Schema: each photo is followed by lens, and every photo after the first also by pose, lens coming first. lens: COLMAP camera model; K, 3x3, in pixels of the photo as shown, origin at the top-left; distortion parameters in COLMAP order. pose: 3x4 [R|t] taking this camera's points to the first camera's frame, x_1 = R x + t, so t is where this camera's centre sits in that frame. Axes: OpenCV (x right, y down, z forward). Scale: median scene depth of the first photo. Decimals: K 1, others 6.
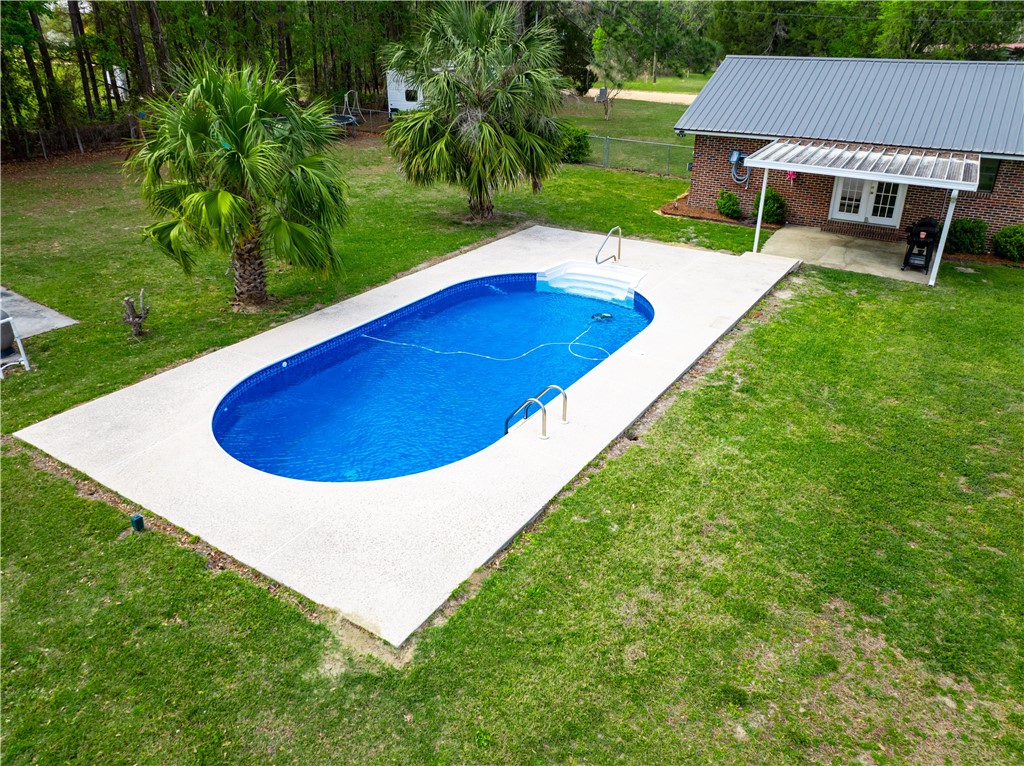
lens RADIAL K [[722.1, 0, 507.9], [0, 722.1, 383.5], [0, 0, 1]] dist [-0.035488, -0.005966]
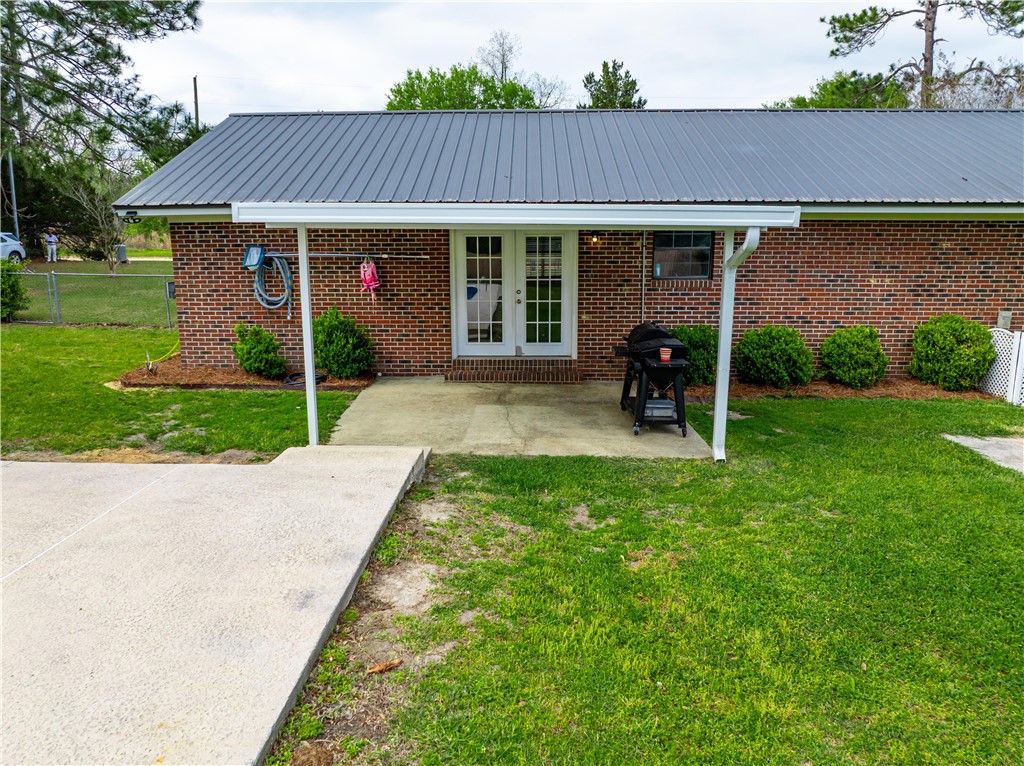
lens RADIAL K [[722.1, 0, 510.6], [0, 722.1, 381.6], [0, 0, 1]] dist [-0.035488, -0.005966]
pose [[0.854695, -0.104556, 0.508492, 0.236487], [0.228720, 0.955158, -0.188044, -0.115570], [-0.466029, 0.277023, 0.840283, 0.600238]]
